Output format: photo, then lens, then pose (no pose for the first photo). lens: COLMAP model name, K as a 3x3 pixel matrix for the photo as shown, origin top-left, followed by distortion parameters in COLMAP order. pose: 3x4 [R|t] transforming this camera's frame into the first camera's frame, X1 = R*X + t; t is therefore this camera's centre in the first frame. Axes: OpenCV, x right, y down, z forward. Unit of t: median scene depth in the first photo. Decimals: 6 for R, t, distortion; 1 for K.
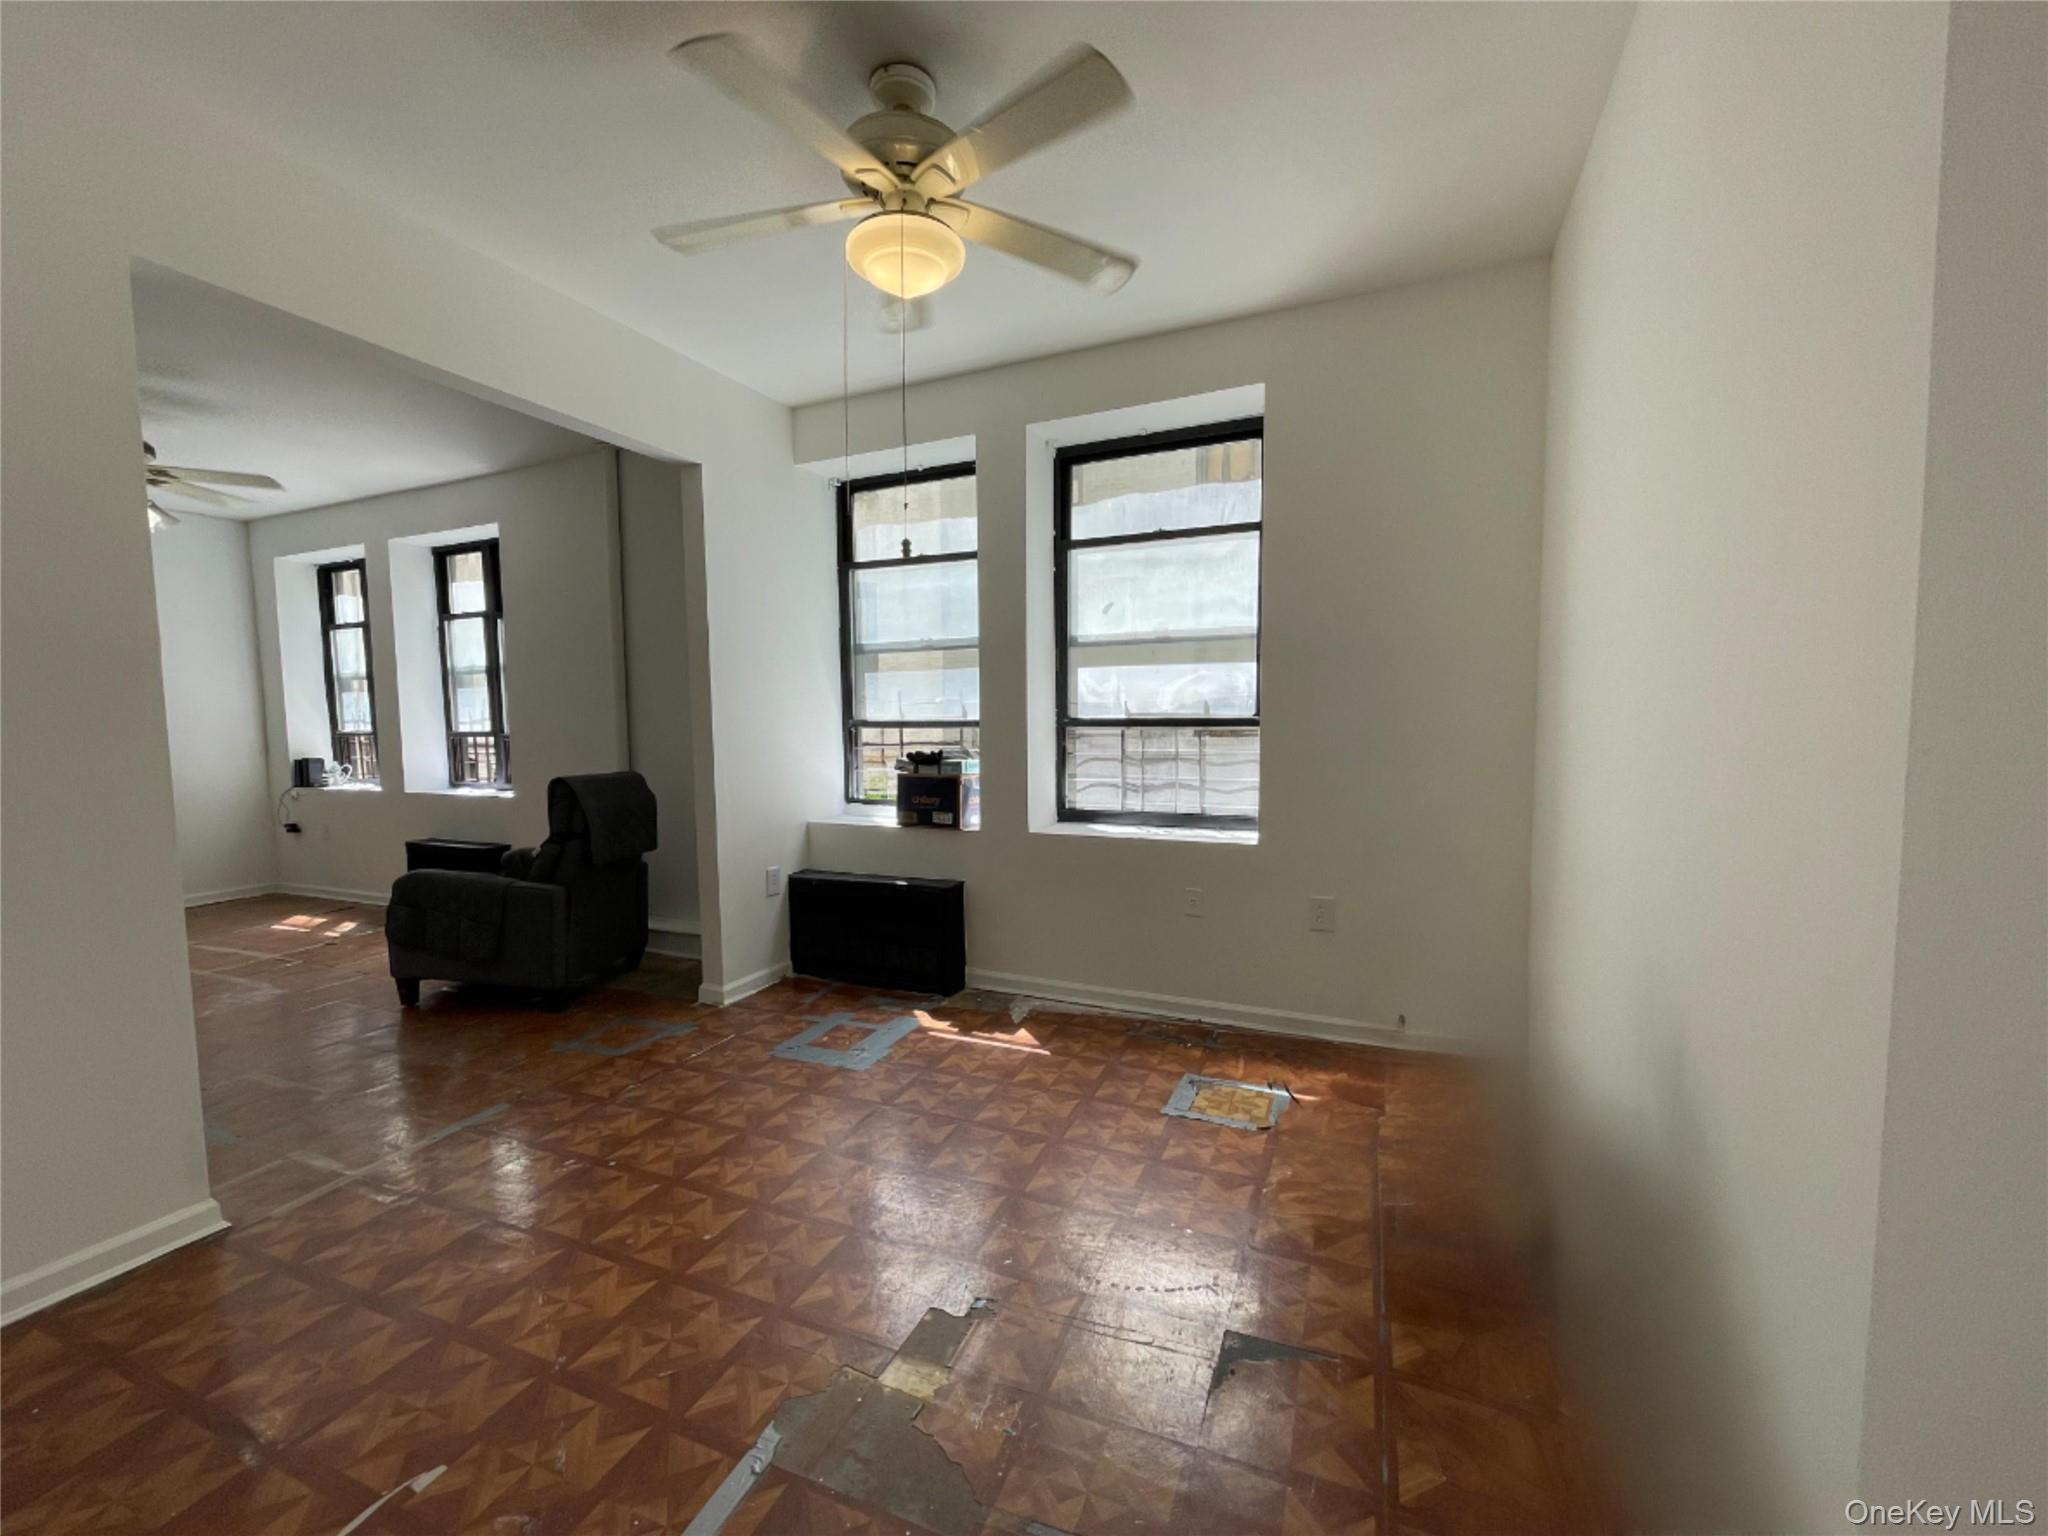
lens RADIAL K [[823.1, 0, 1022.3], [0, 823.1, 777.5], [0, 0, 1]] dist [0.000389, 0.000161]
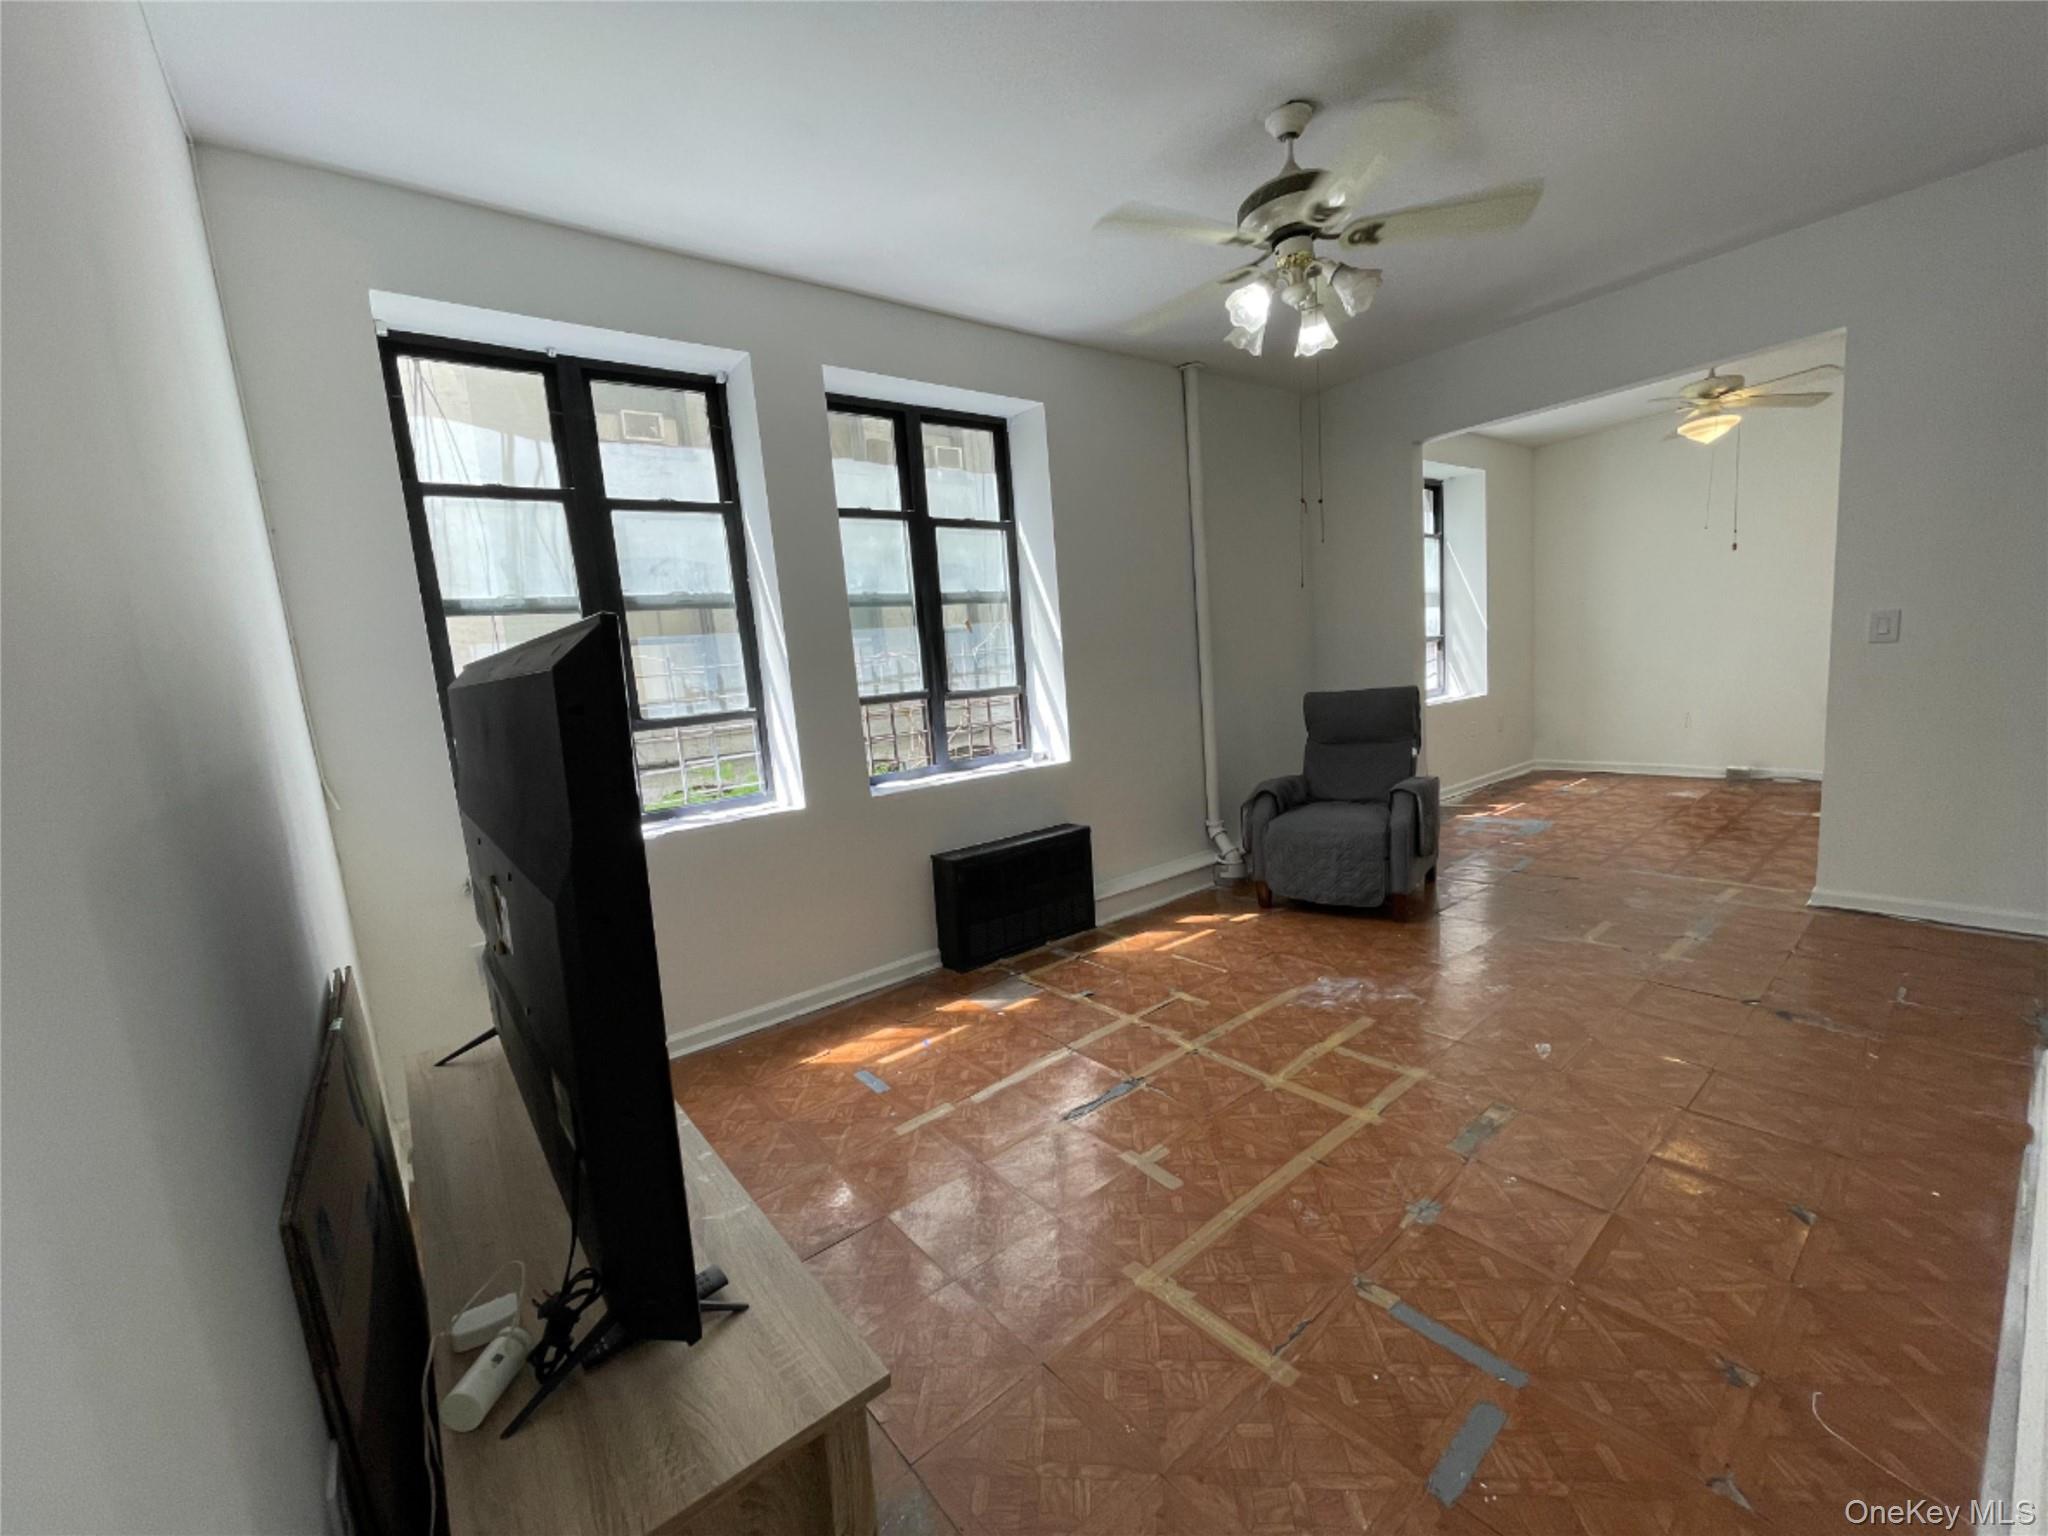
lens RADIAL K [[823.1, 0, 1022.3], [0, 823.1, 777.5], [0, 0, 1]] dist [0.000389, 0.000161]
pose [[0.461597, -0.145981, 0.874996, -1.193777], [0.127458, 0.987046, 0.097436, -0.040527], [-0.877885, 0.066549, 0.474224, 0.592297]]
